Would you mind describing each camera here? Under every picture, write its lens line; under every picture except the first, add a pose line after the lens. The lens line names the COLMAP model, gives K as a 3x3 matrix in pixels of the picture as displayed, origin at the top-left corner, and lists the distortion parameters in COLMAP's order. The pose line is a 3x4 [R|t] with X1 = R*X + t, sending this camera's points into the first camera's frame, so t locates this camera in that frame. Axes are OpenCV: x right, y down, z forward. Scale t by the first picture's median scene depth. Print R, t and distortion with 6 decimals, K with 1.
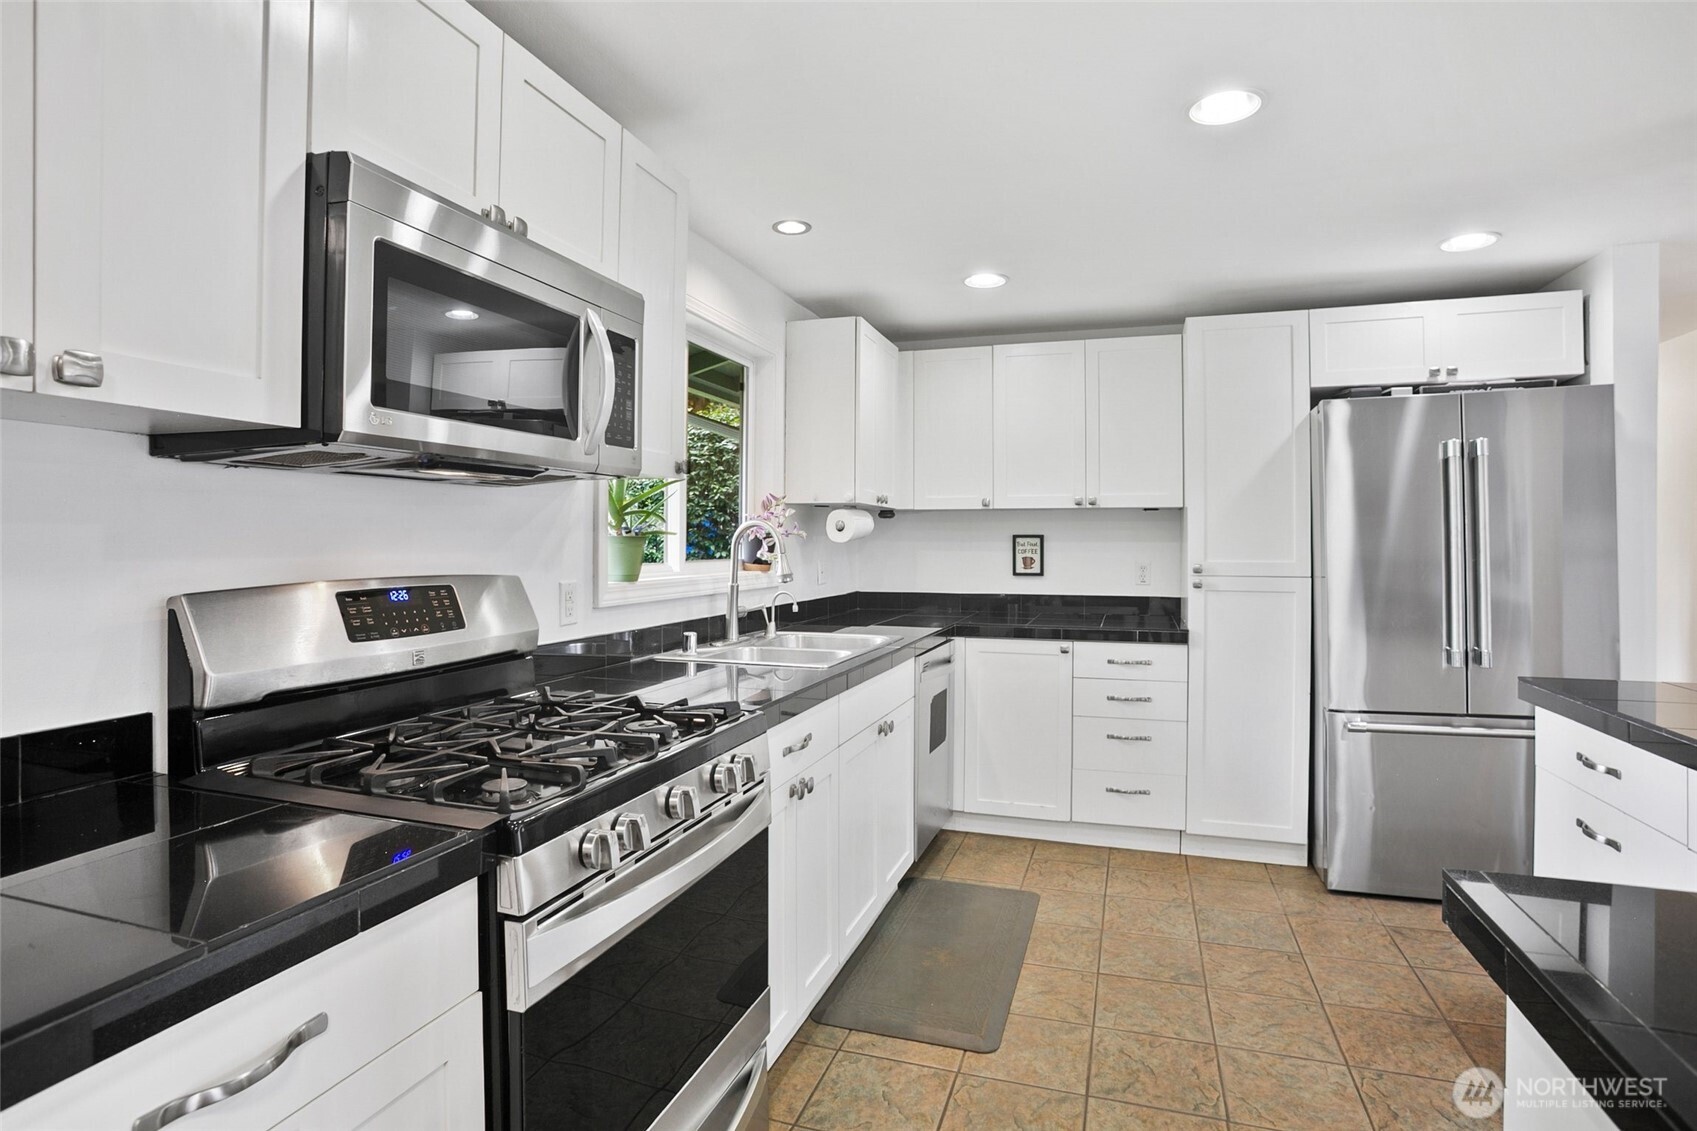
lens RADIAL K [[898.1, 0, 848.5], [0, 898.1, 565.5], [0, 0, 1]] dist [-0.023062, 0.000588]
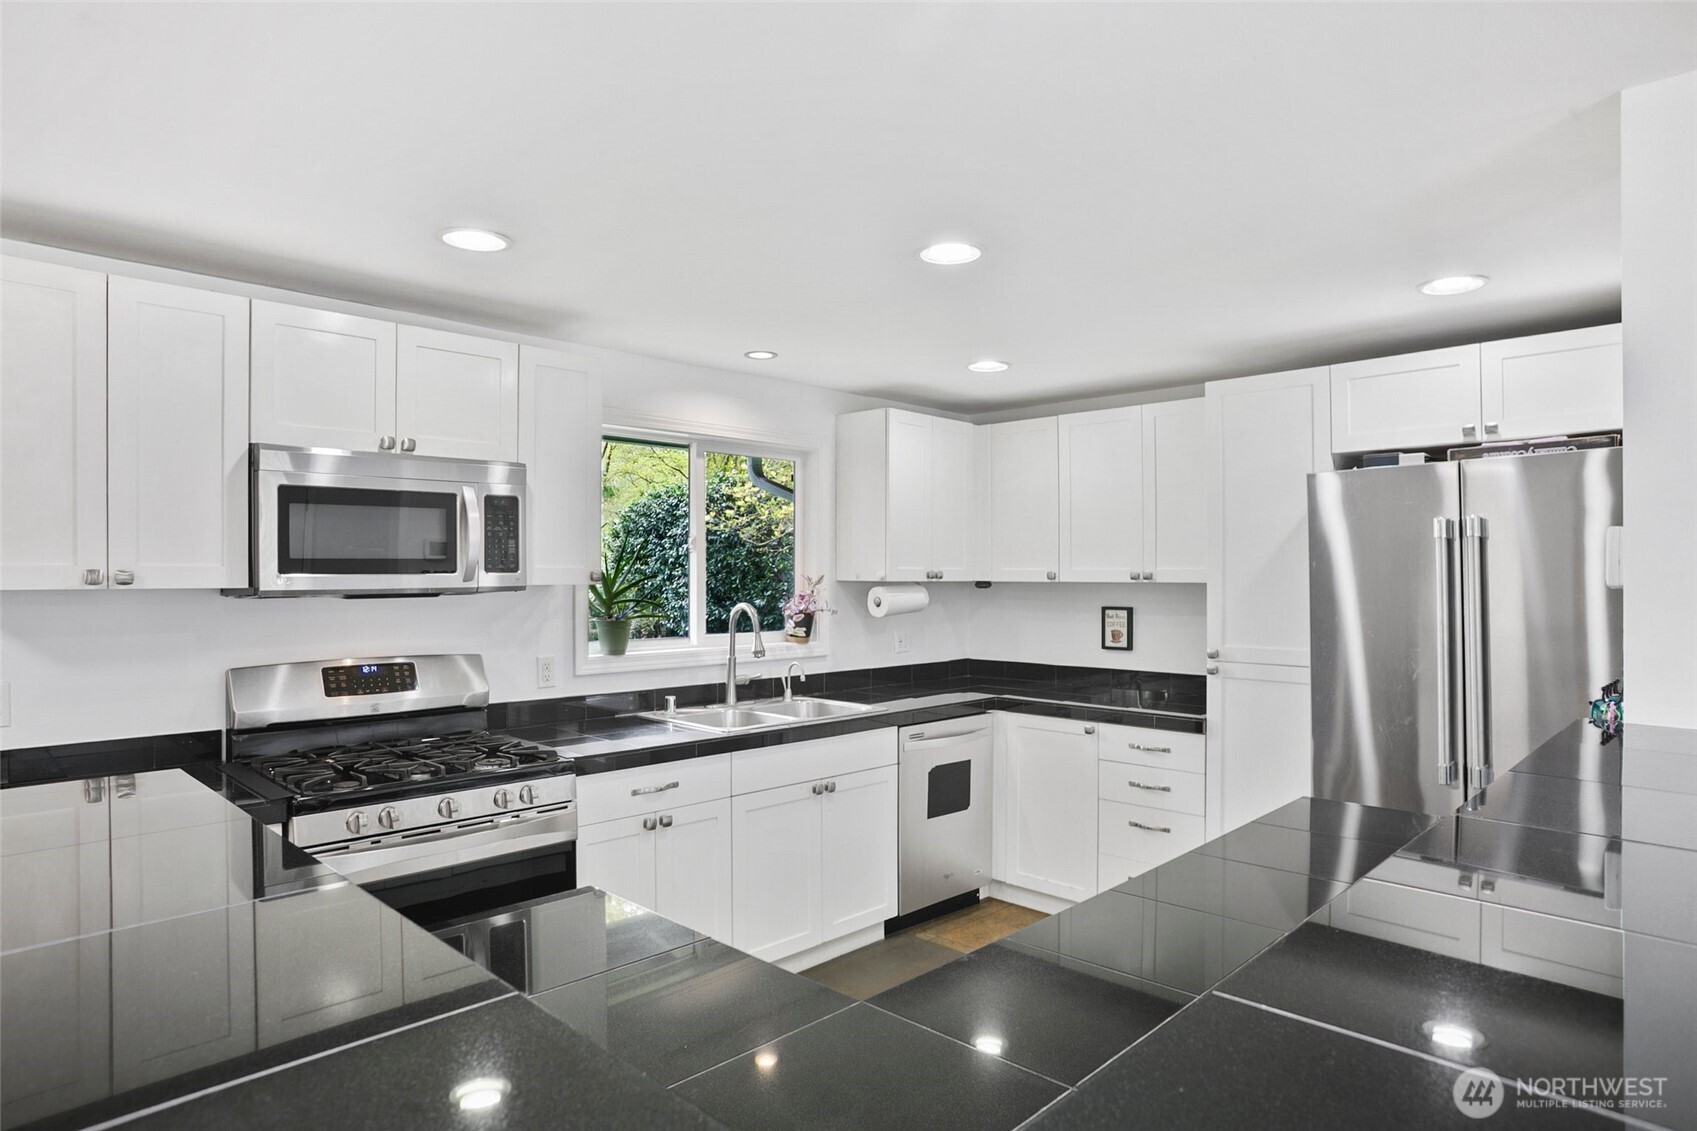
lens RADIAL K [[1004.6, 0, 815.5], [0, 1004.6, 602.3], [0, 0, 1]] dist [-0.053791, 0.000743]
pose [[0.878860, 0.010112, -0.476972, 0.569371], [-0.008954, 0.999949, 0.004702, -0.055055], [0.476996, 0.000139, 0.878906, -0.112212]]
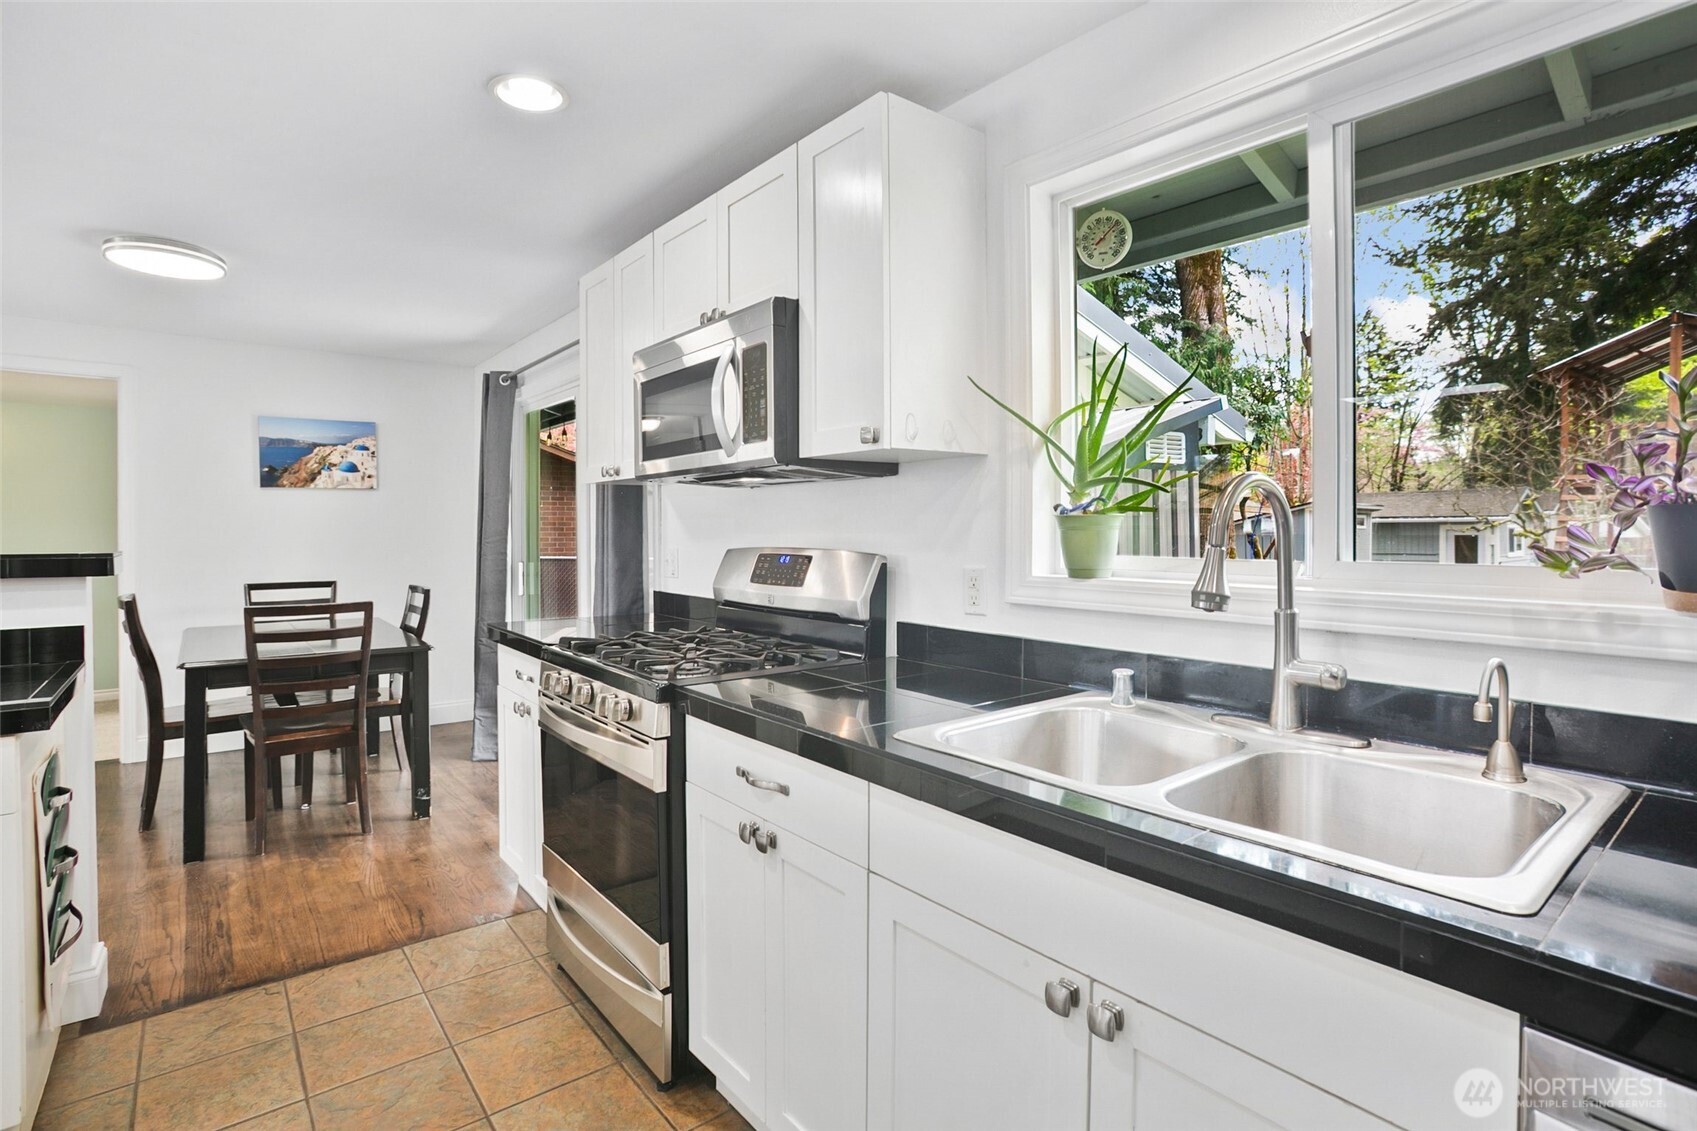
lens RADIAL K [[832.7, 0, 842.3], [0, 832.7, 535.7], [0, 0, 1]] dist [-0.071698, 0.021892]
pose [[-0.535857, 0.005494, -0.844291, 0.346985], [-0.024219, 0.999467, 0.021875, -0.021694], [0.843961, 0.032170, -0.535439, 0.973243]]
